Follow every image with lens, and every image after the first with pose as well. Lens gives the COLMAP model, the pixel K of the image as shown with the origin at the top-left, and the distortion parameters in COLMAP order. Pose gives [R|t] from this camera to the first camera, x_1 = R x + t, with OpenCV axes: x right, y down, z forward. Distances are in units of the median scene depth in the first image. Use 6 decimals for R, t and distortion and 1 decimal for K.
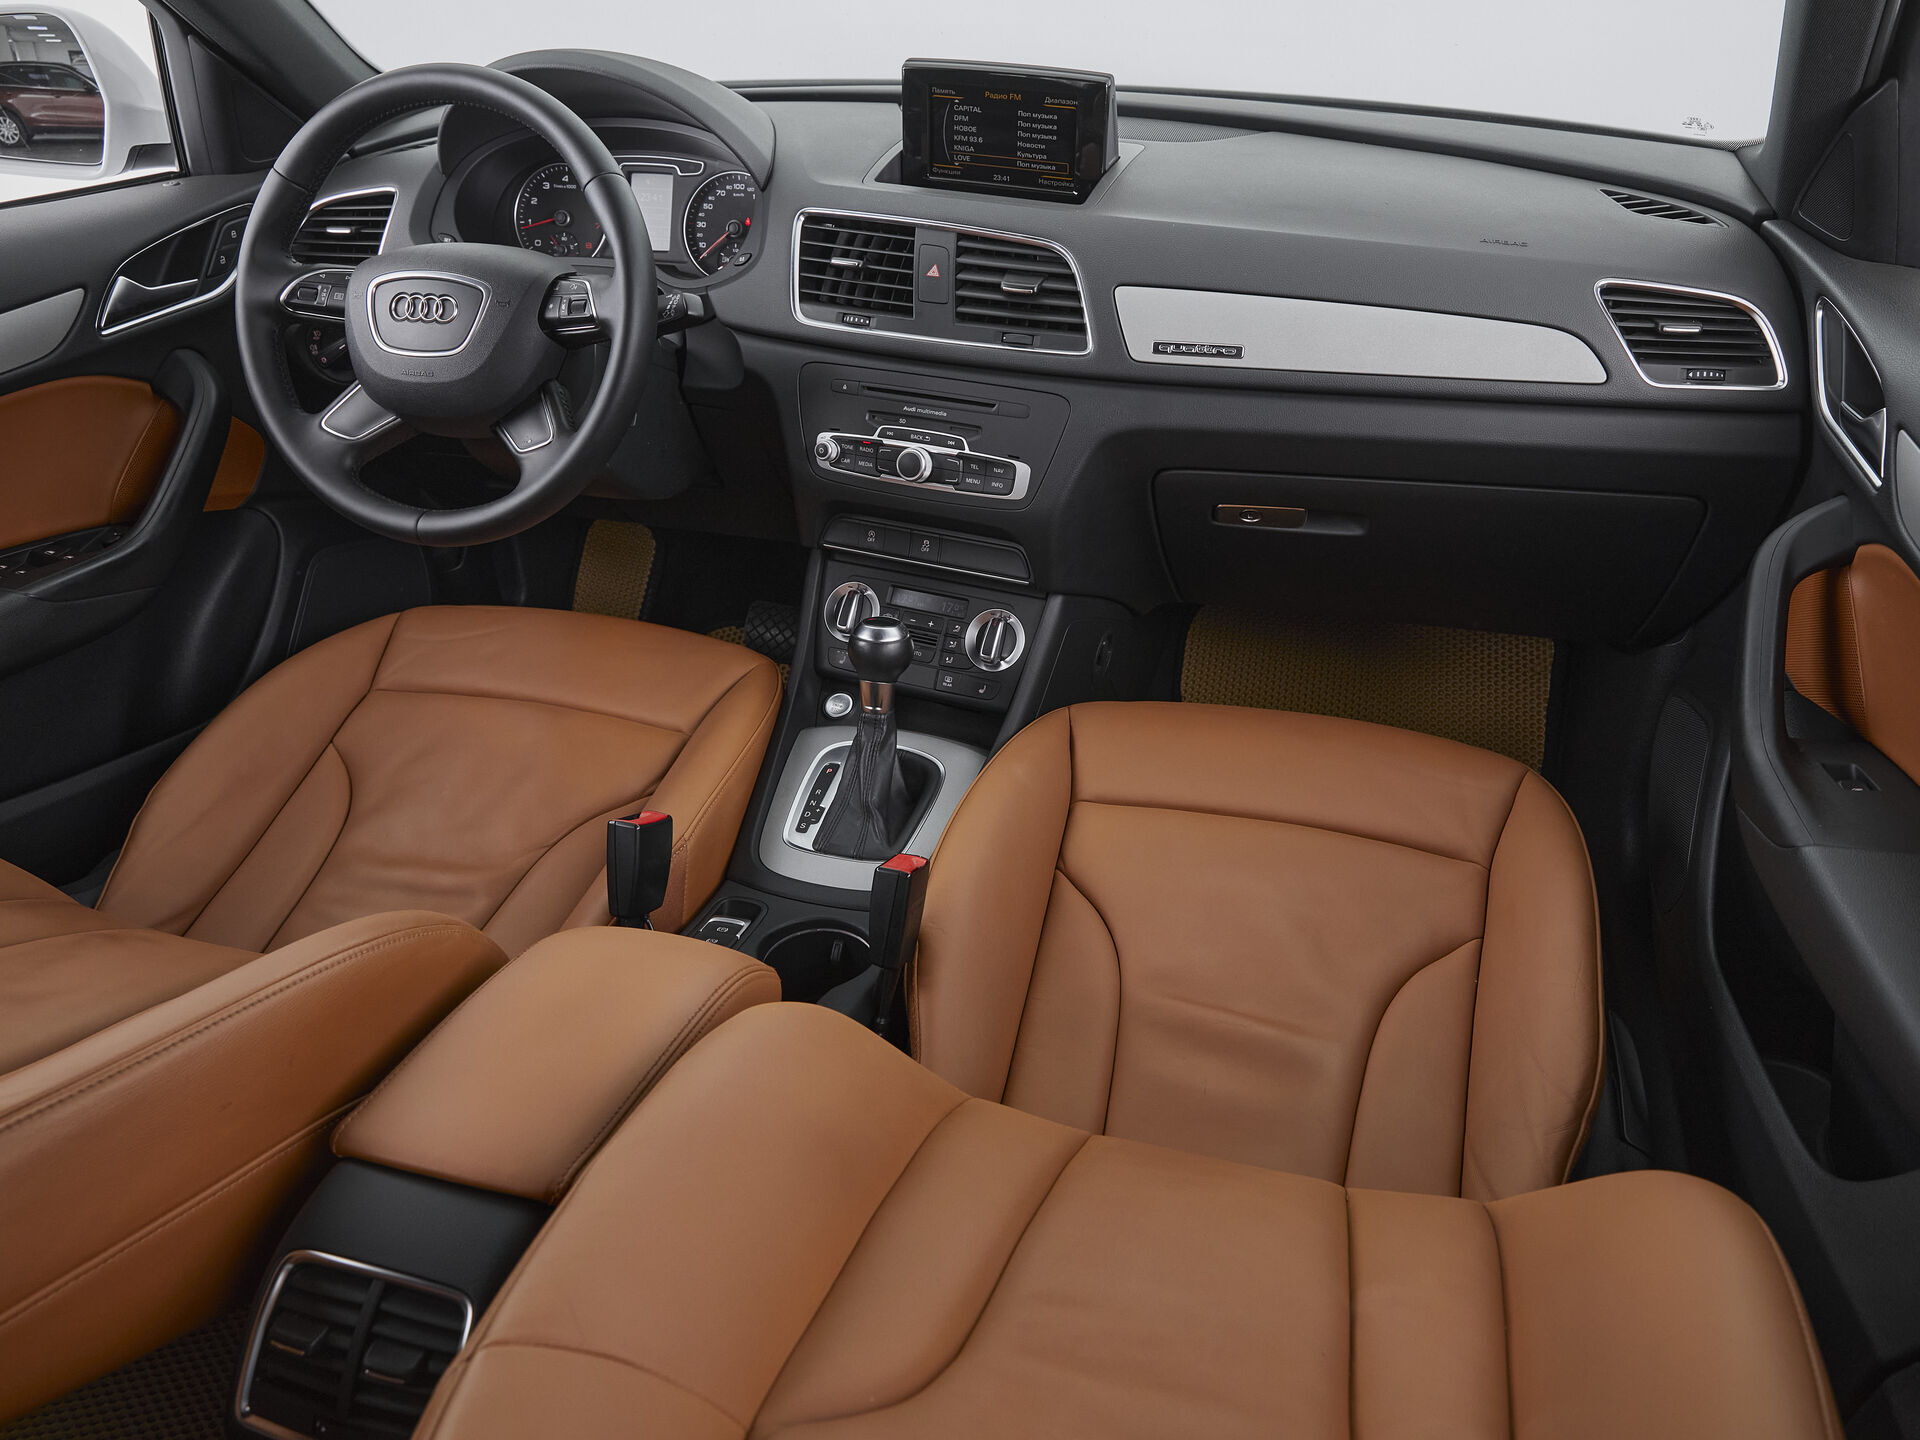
lens RADIAL K [[1340.7, 0, 1006.8], [0, 1340.7, 717.0], [0, 0, 1]] dist [-0.008017, -0.000016]
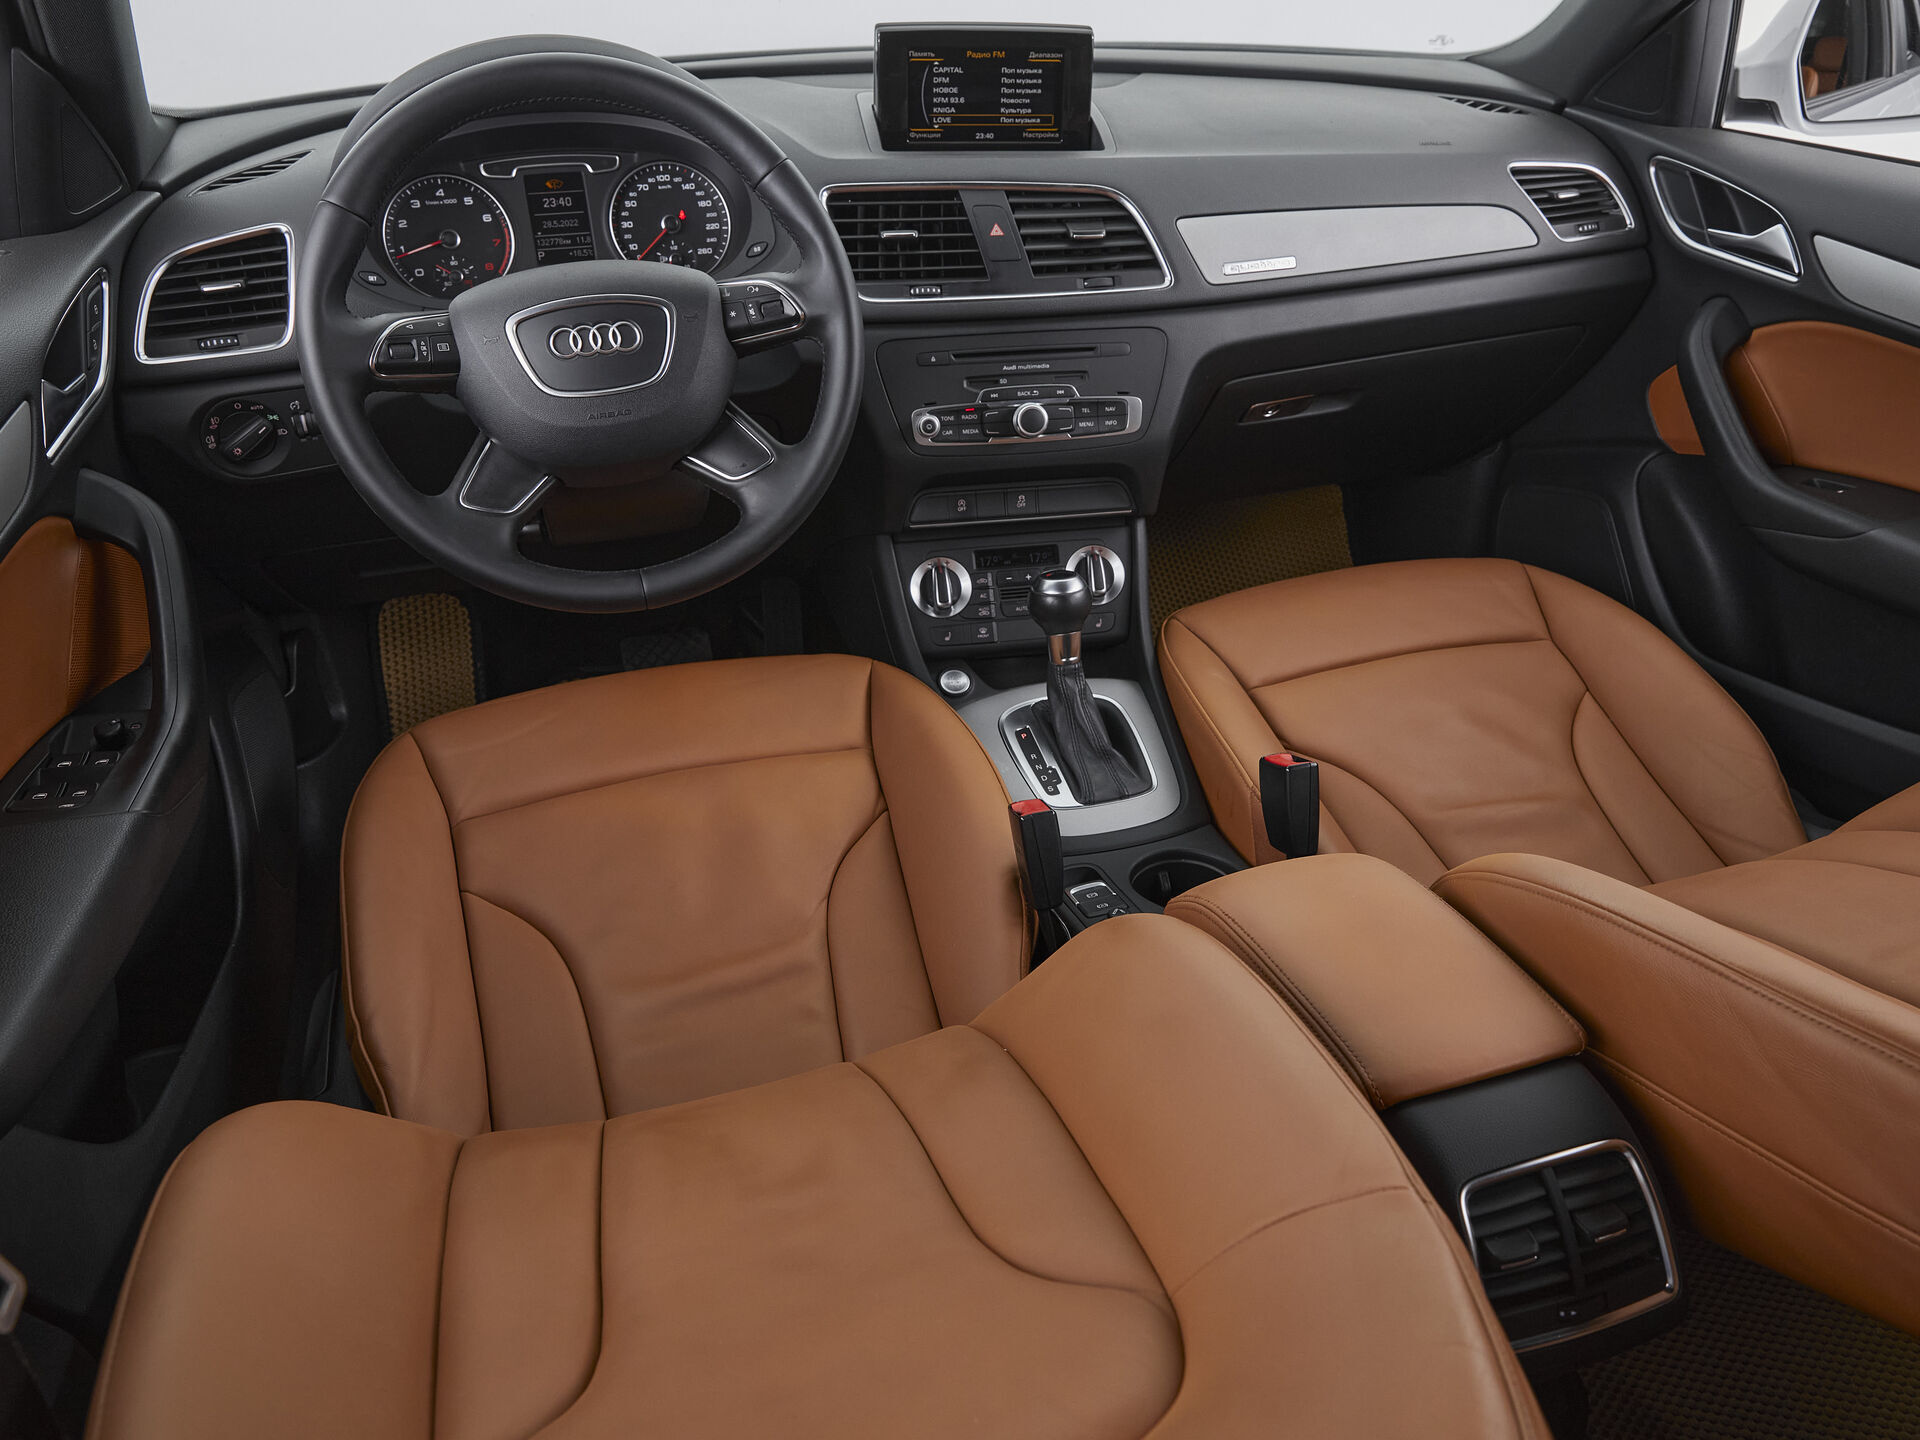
lens RADIAL K [[1344.6, 0, 960.0], [0, 1344.6, 720.0], [0, 0, 1]] dist [-0.005585, -0.003909]
pose [[0.846356, -0.288849, 0.447490, -0.632718], [0.281320, 0.955849, 0.084918, -0.071642], [-0.452261, 0.054017, 0.890248, 0.125129]]
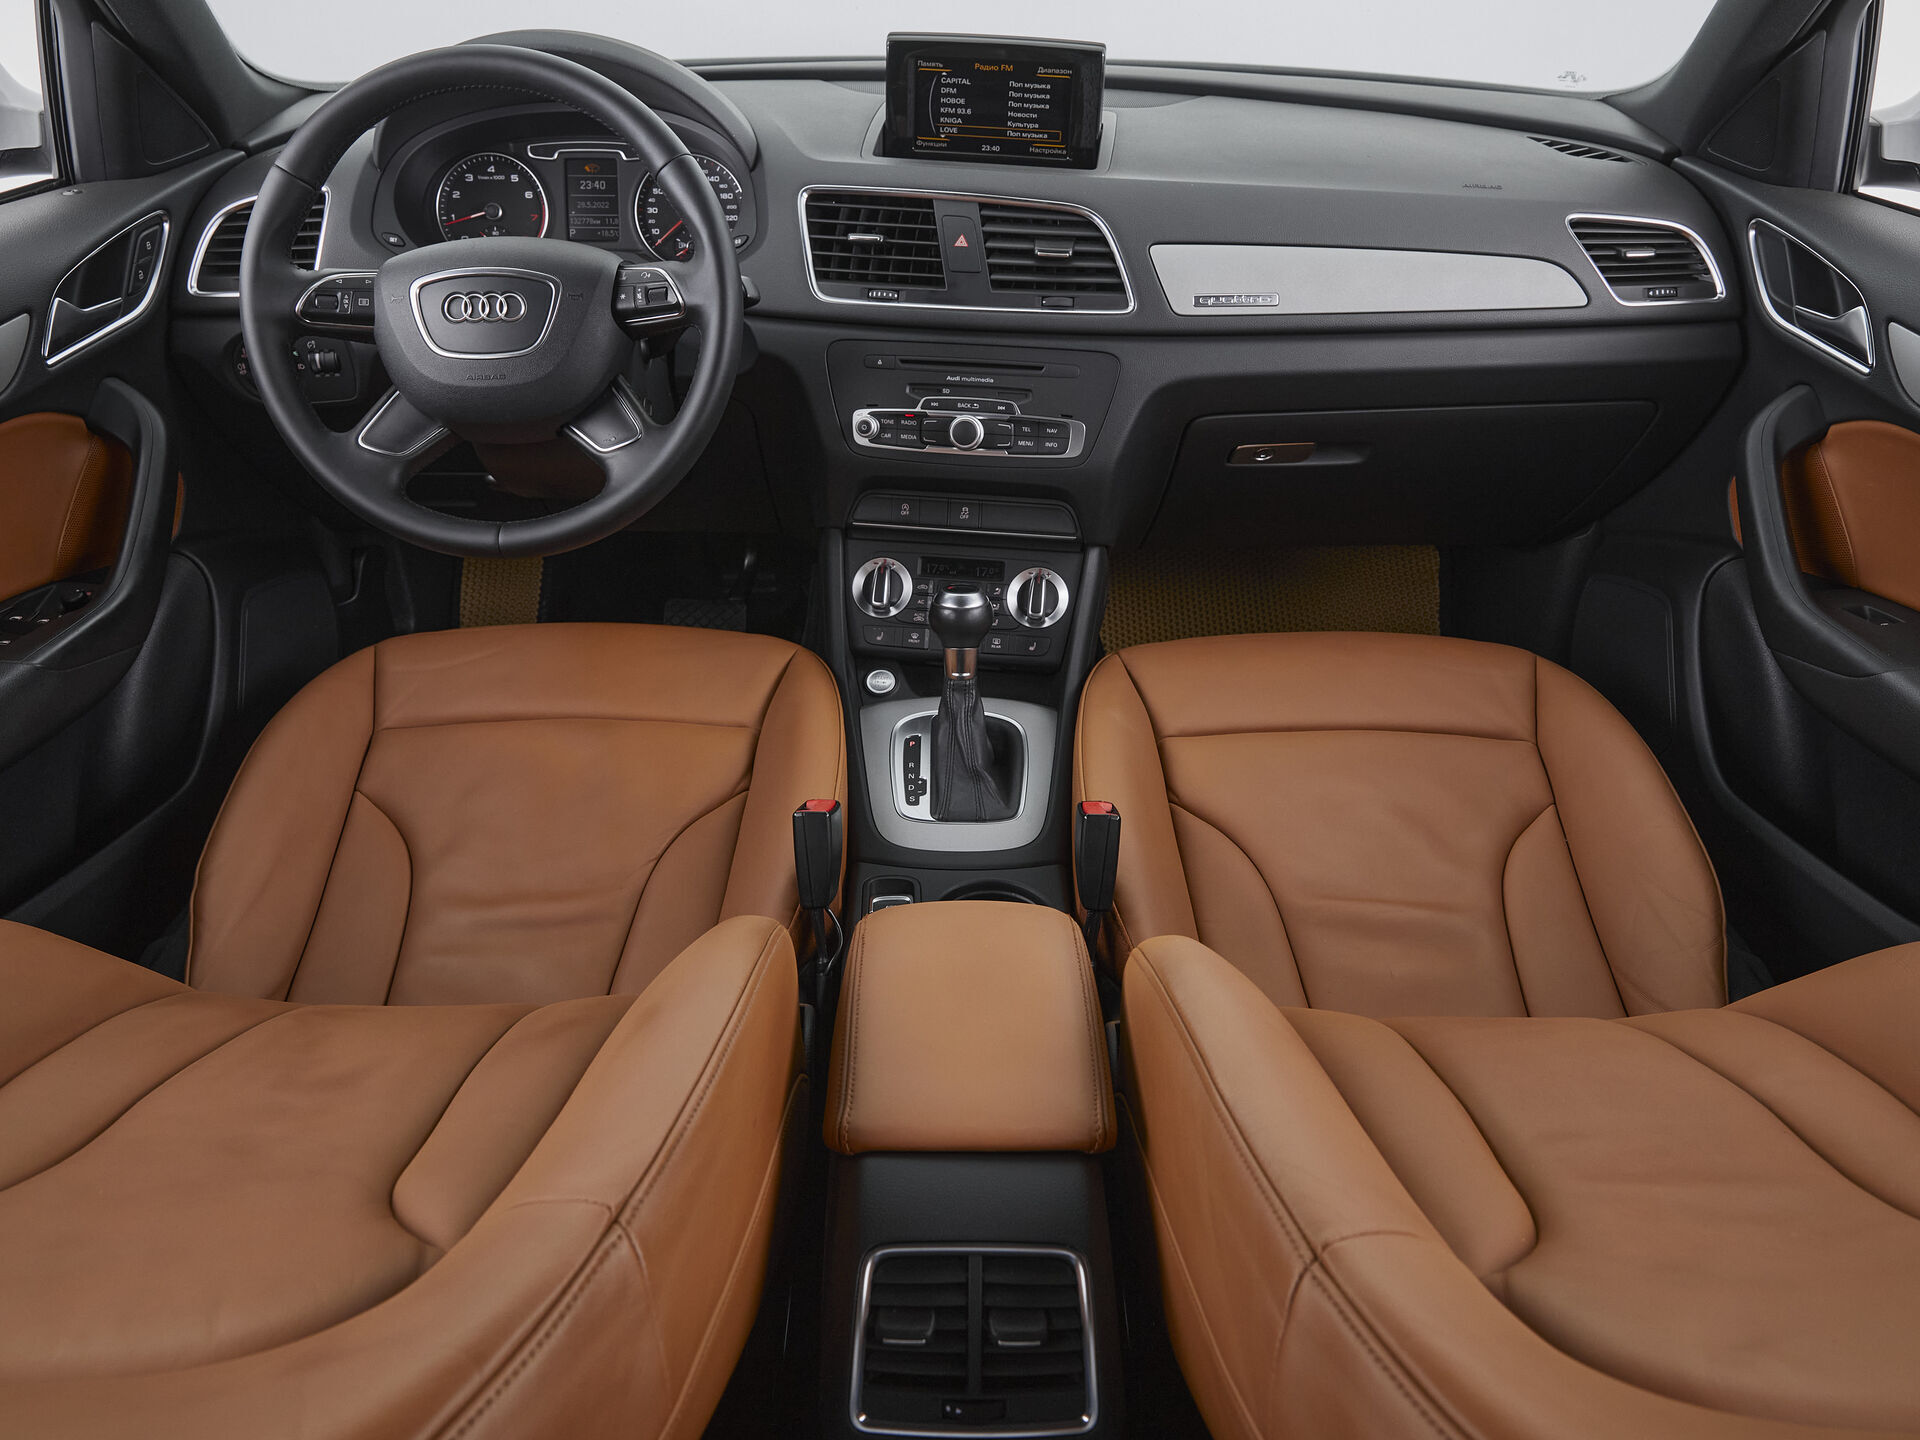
lens RADIAL K [[1334.3, 0, 934.6], [0, 1334.3, 713.8], [0, 0, 1]] dist [-0.006558, -0.000398]
pose [[0.966645, -0.131638, 0.219700, -0.339862], [0.129451, 0.991286, 0.024388, -0.004294], [-0.220996, 0.004866, 0.975263, 0.018186]]
